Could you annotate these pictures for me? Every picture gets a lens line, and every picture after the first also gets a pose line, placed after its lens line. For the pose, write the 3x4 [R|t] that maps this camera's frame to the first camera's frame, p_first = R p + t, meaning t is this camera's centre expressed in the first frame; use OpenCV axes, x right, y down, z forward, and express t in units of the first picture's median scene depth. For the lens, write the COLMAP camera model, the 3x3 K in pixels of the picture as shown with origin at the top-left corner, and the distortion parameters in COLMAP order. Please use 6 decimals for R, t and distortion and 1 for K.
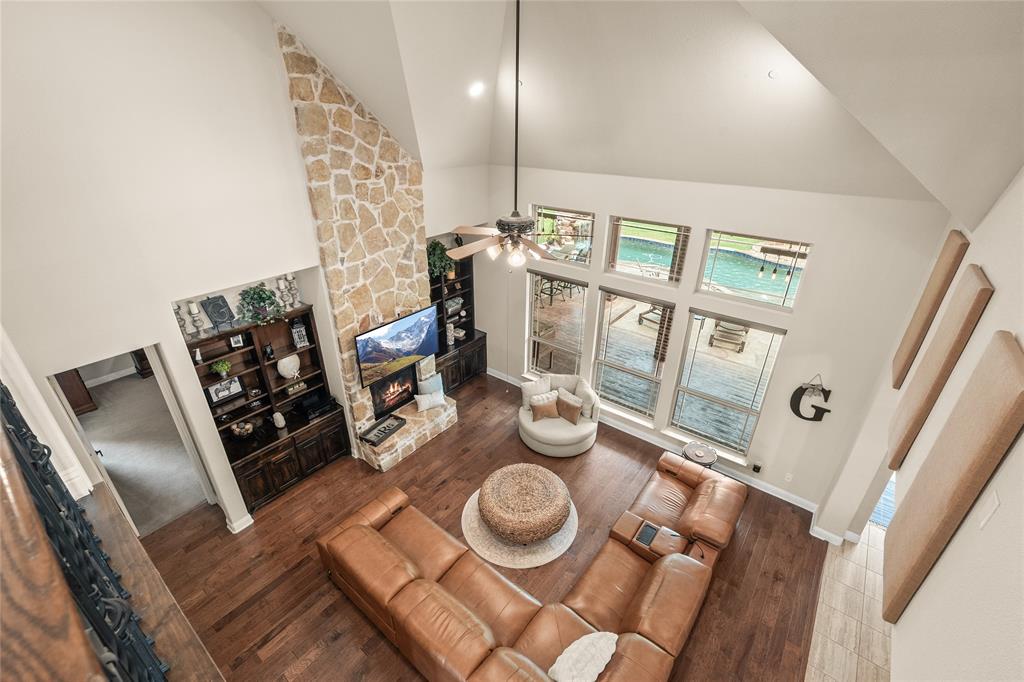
lens RADIAL K [[450.3, 0, 521.5], [0, 450.3, 345.9], [0, 0, 1]] dist [-0.001506, -0.000780]
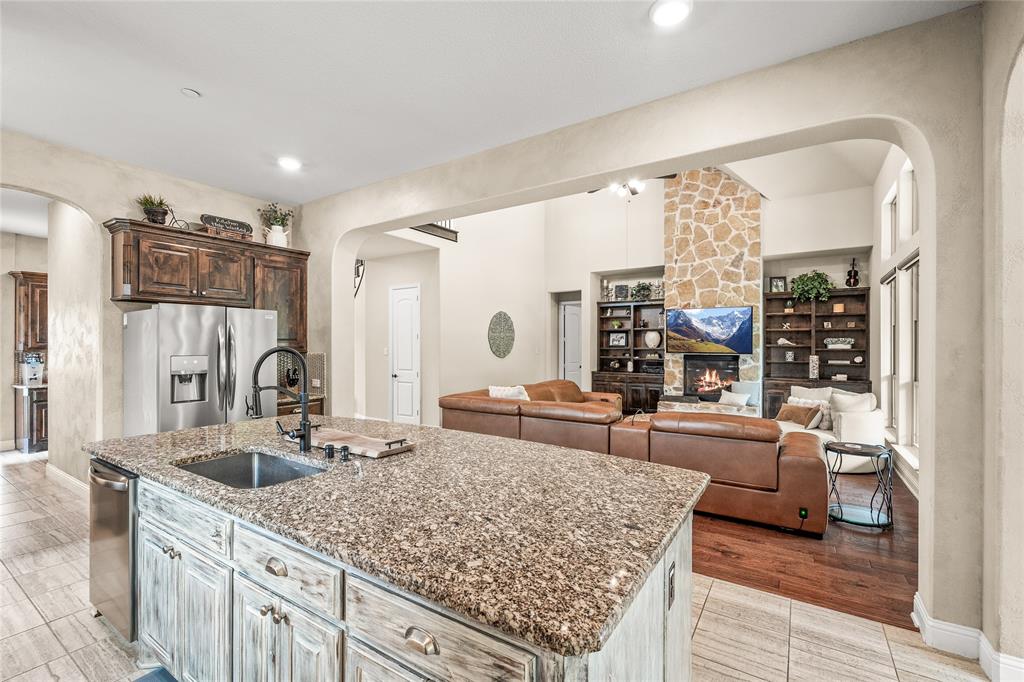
lens RADIAL K [[450.3, 0, 505.9], [0, 450.3, 343.4], [0, 0, 1]] dist [-0.001506, -0.000780]
pose [[0.074067, -0.023604, -0.996974, 1.008433], [-0.457898, 0.887300, -0.055025, 0.381168], [0.885914, 0.460588, 0.054912, 0.498495]]
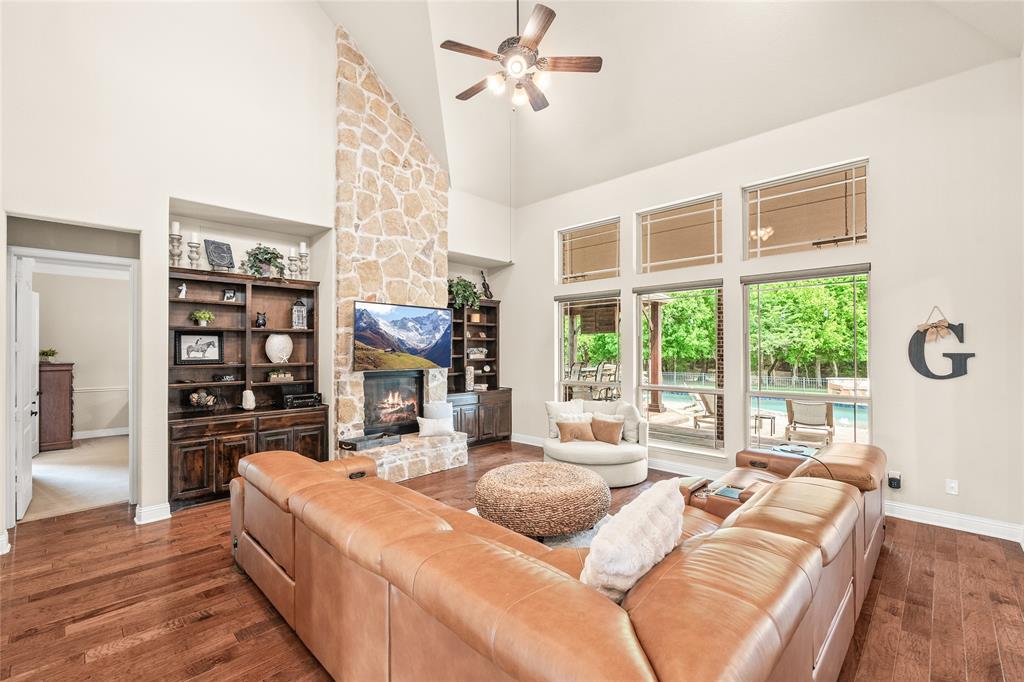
lens RADIAL K [[450.3, 0, 519.0], [0, 450.3, 343.9], [0, 0, 1]] dist [-0.001506, -0.000780]
pose [[0.993933, -0.021789, -0.107803, 0.048981], [-0.031507, 0.882688, -0.468903, 0.451860], [0.105373, 0.469455, 0.876646, 0.279568]]
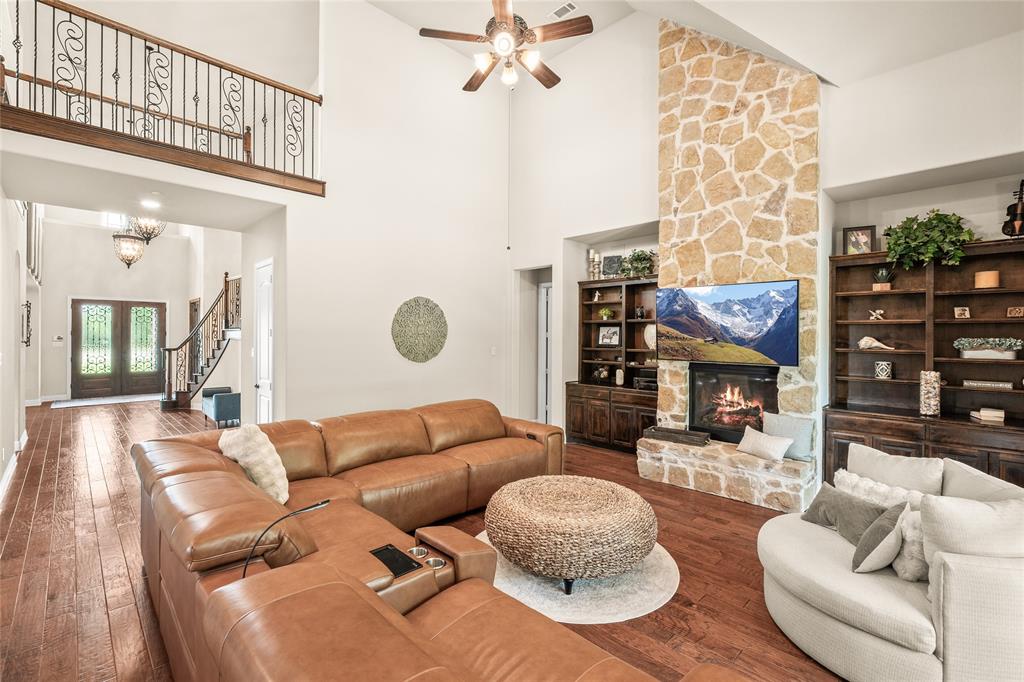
lens RADIAL K [[450.3, 0, 510.5], [0, 450.3, 334.1], [0, 0, 1]] dist [-0.001506, -0.000780]
pose [[-0.142517, -0.022633, -0.989534, 0.543978], [-0.461965, 0.885690, 0.046276, 0.145840], [0.875373, 0.463725, -0.136681, 0.884814]]
